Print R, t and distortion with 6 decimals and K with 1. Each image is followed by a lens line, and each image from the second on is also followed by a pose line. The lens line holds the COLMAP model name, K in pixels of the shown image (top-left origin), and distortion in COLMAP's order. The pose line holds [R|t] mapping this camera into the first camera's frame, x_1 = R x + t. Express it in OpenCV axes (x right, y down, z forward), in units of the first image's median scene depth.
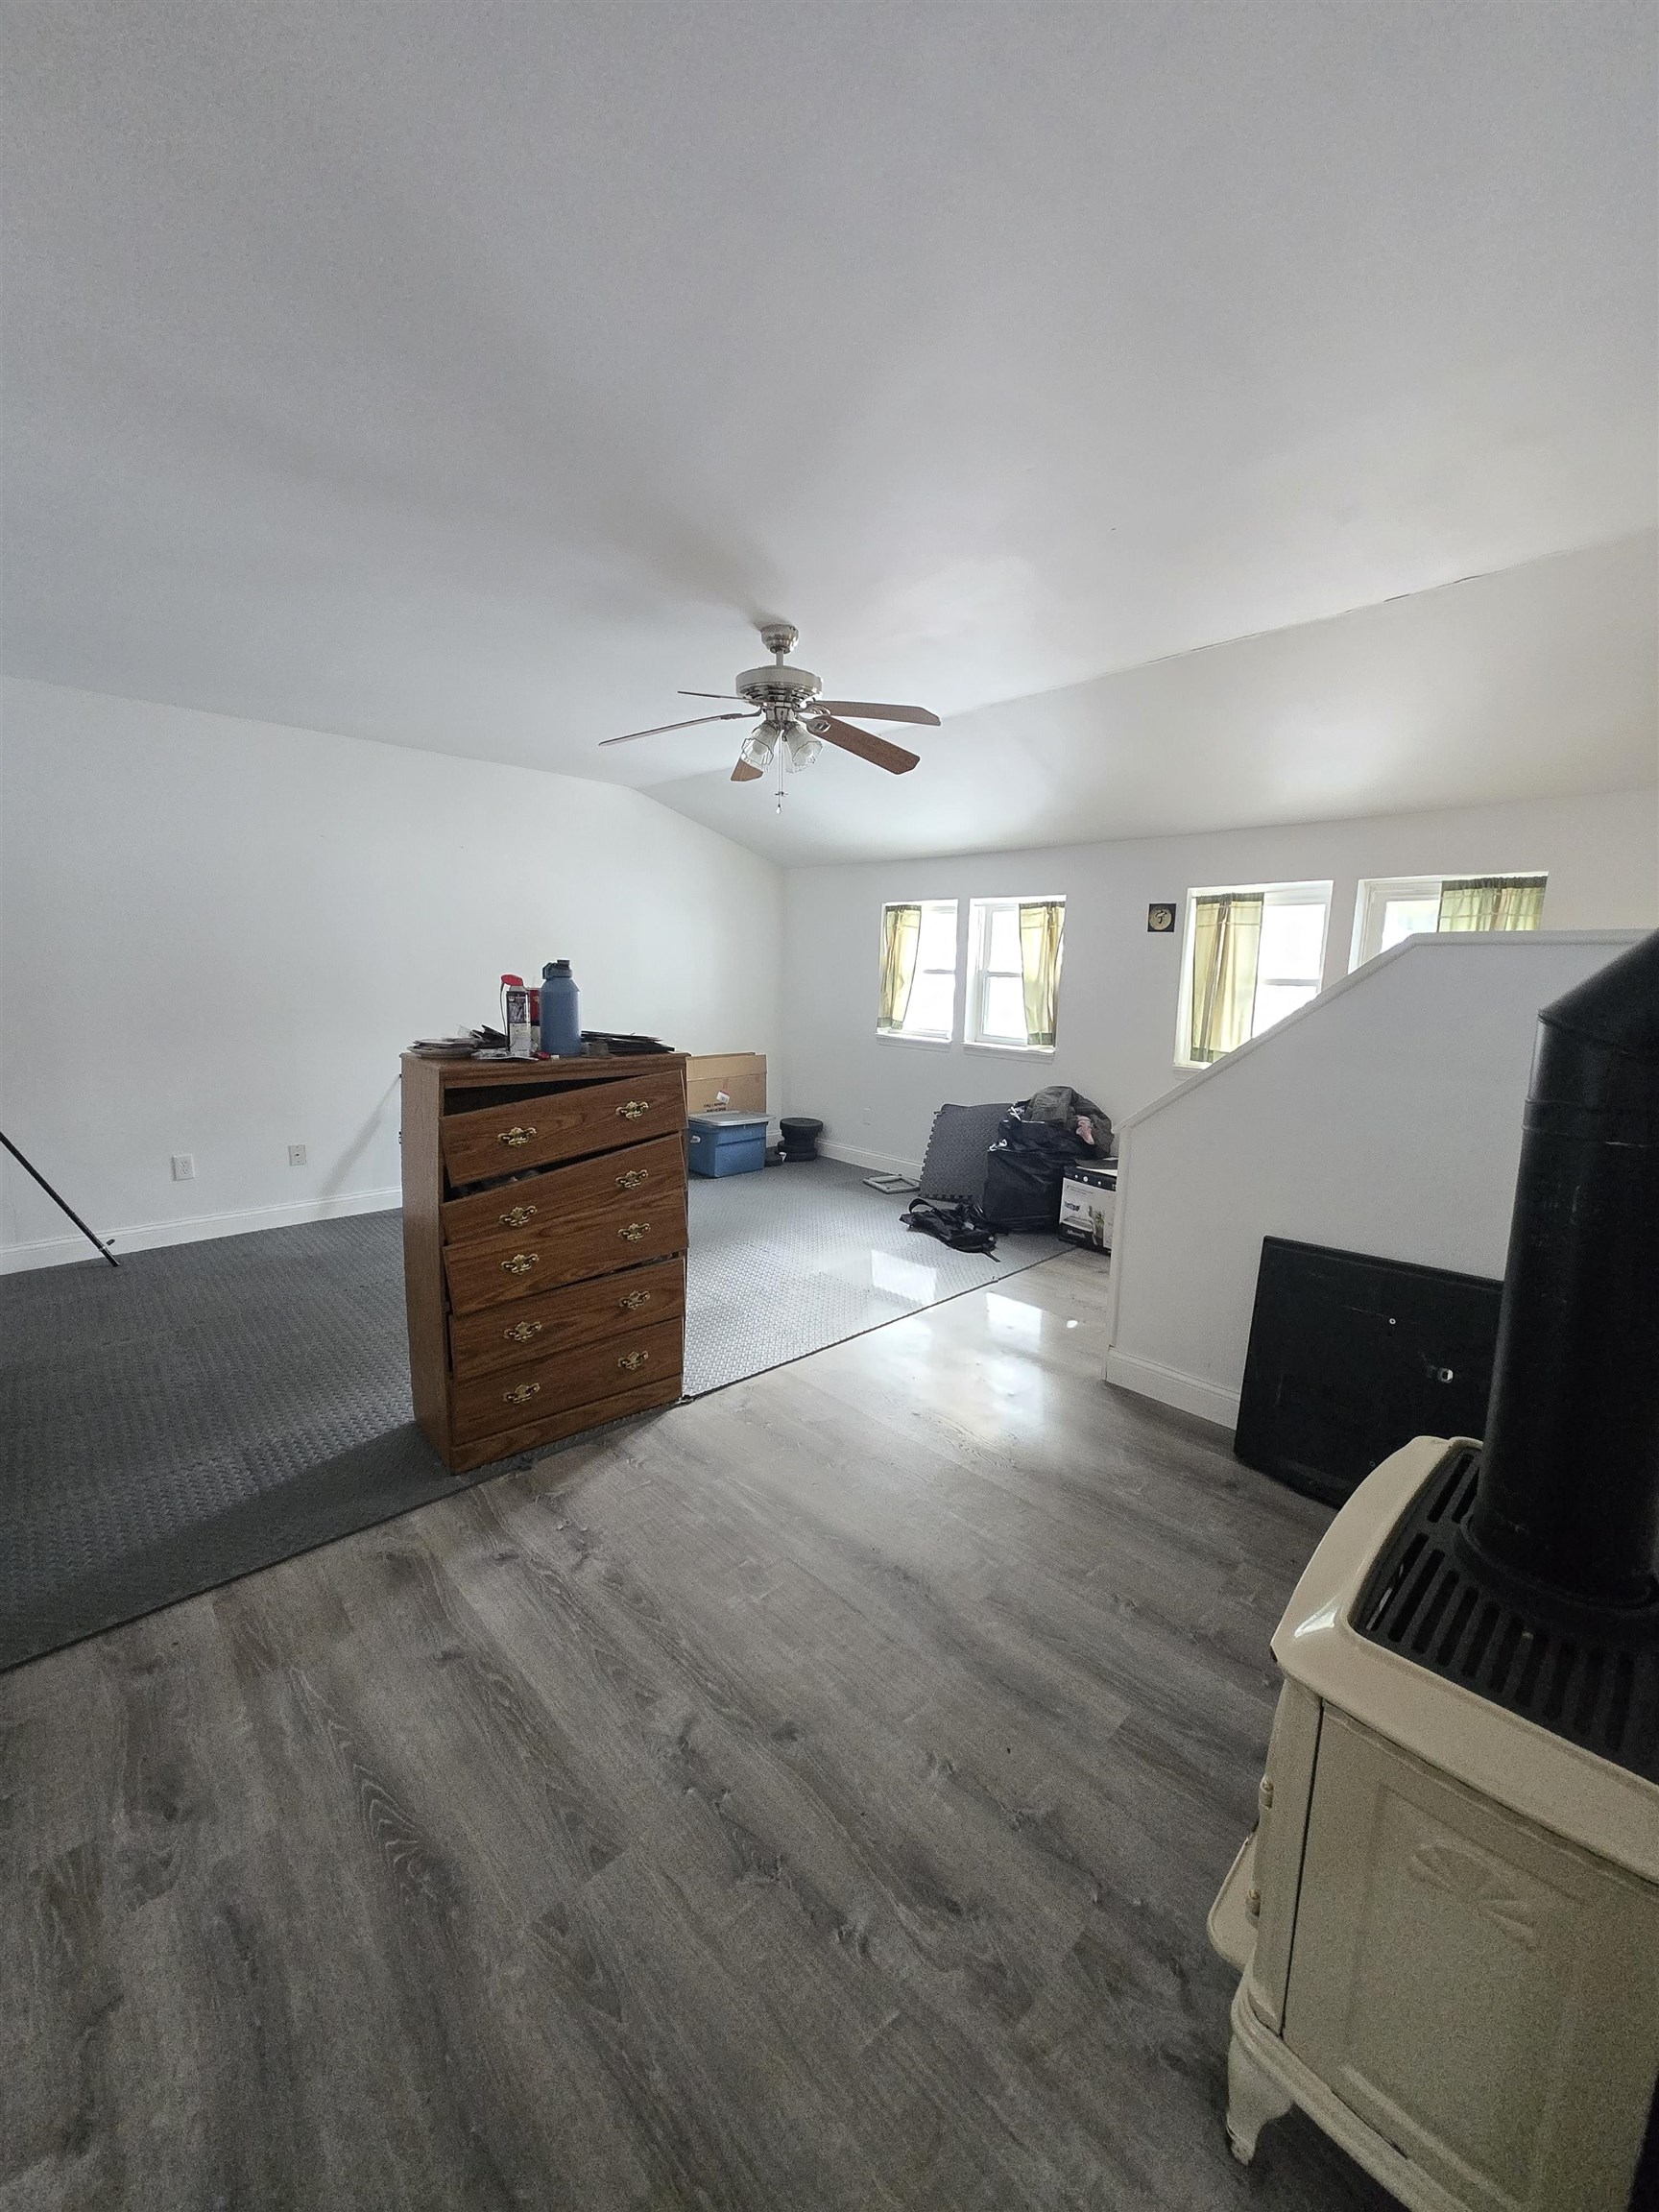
lens RADIAL K [[863.5, 0, 821.6], [0, 863.5, 1097.4], [0, 0, 1]] dist [-0.000732, 0.000441]
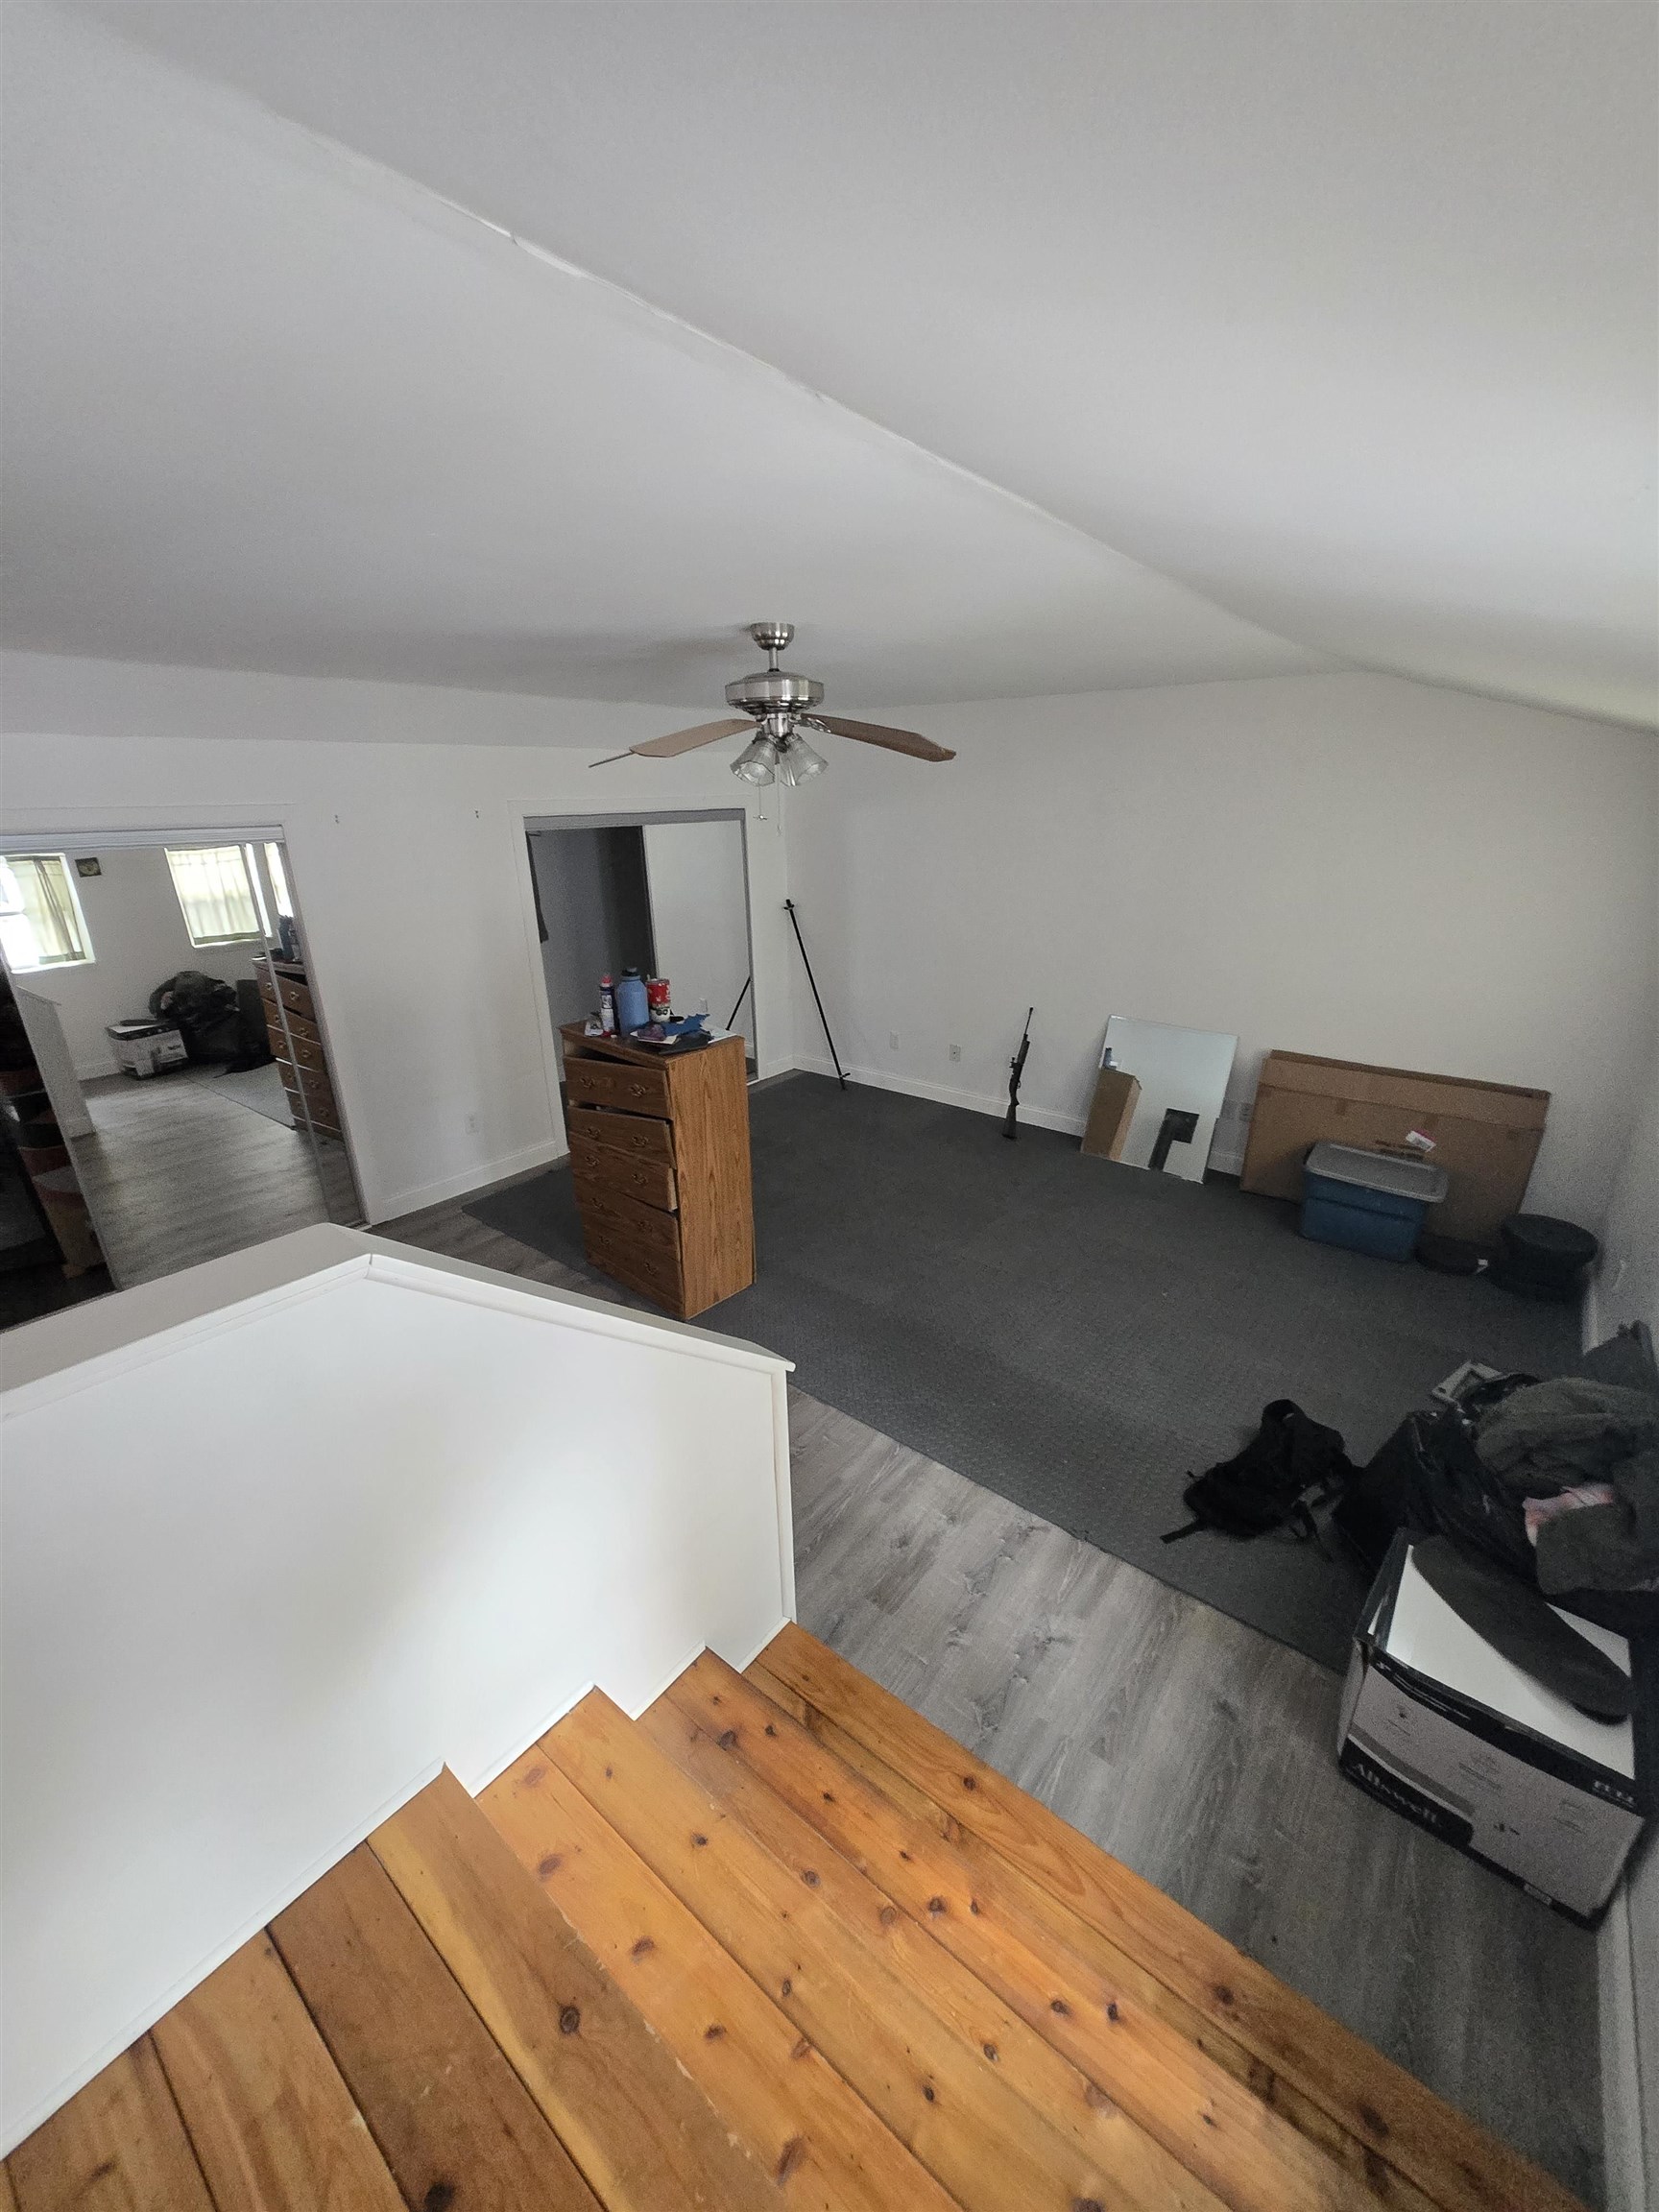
lens RADIAL K [[863.5, 0, 831.3], [0, 863.5, 1096.8], [0, 0, 1]] dist [-0.000732, 0.000441]
pose [[0.143500, 0.317357, -0.937386, 0.769421], [-0.136243, 0.944505, 0.298911, -0.298586], [0.980227, 0.084818, 0.178774, 0.778735]]
